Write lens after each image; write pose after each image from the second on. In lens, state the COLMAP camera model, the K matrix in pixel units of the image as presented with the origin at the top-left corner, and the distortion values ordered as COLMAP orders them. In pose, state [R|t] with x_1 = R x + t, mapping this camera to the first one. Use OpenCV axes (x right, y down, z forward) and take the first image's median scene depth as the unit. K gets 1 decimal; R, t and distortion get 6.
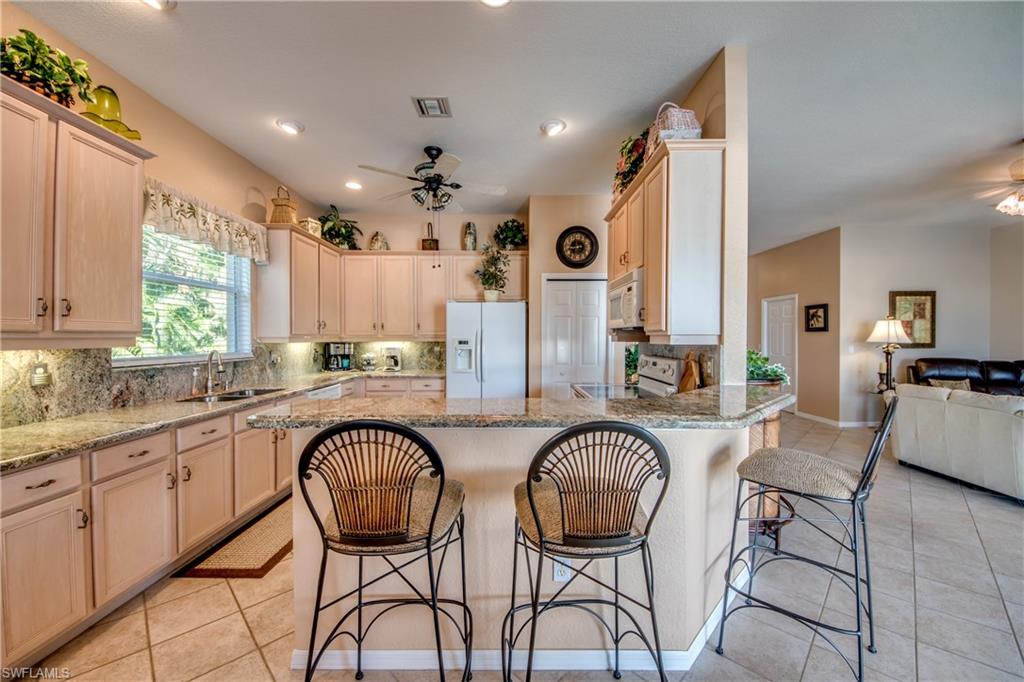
lens RADIAL K [[407.0, 0, 514.7], [0, 407.0, 339.9], [0, 0, 1]] dist [0.001321, -0.009225]
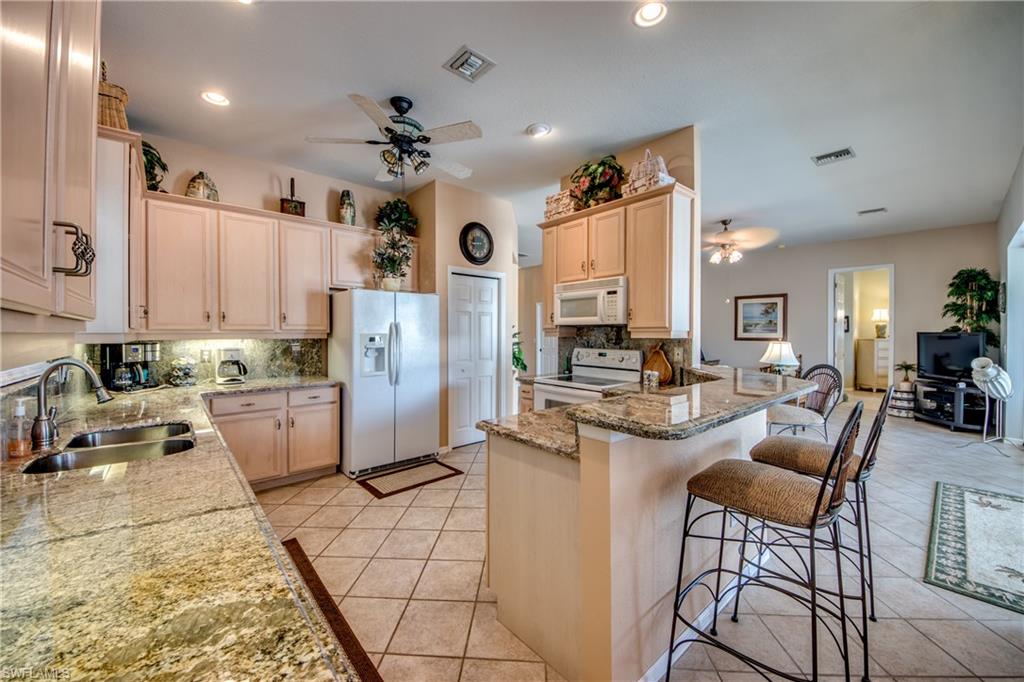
lens RADIAL K [[407.0, 0, 516.7], [0, 407.0, 335.8], [0, 0, 1]] dist [0.001321, -0.009225]
pose [[0.730867, -0.004555, 0.682504, -0.596830], [0.005815, 0.999983, 0.000447, 0.000351], [-0.682495, 0.003642, 0.730881, 0.255365]]
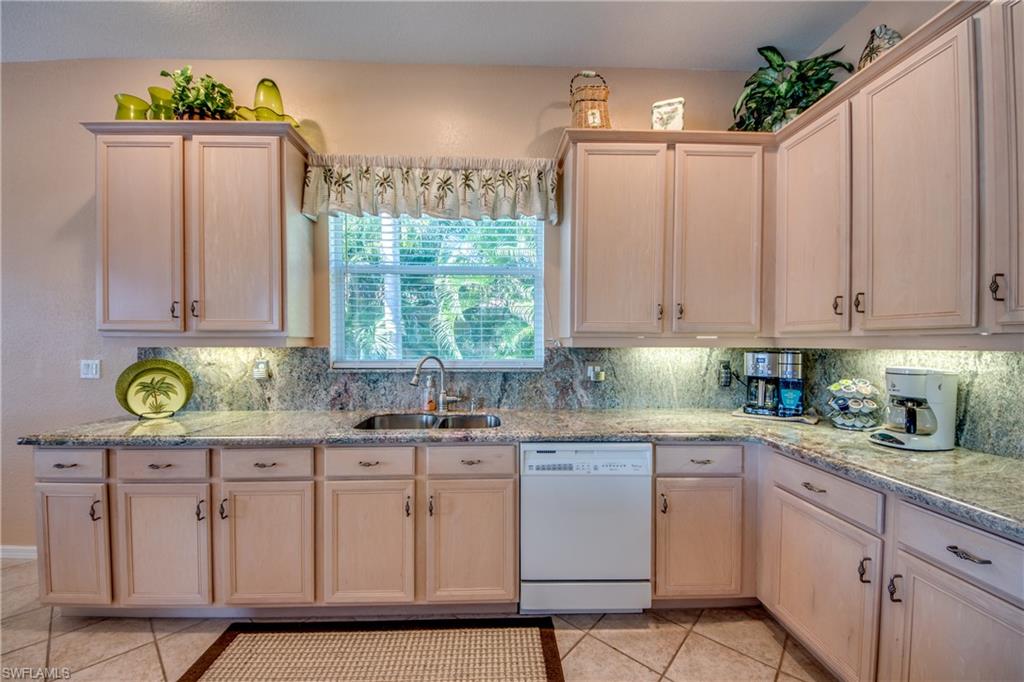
lens RADIAL K [[407.0, 0, 514.5], [0, 407.0, 342.2], [0, 0, 1]] dist [0.001321, -0.009225]
pose [[0.034671, 0.011657, -0.999331, -0.002932], [-0.008117, 0.999902, 0.011382, -0.005527], [0.999366, 0.007717, 0.034763, 0.991826]]
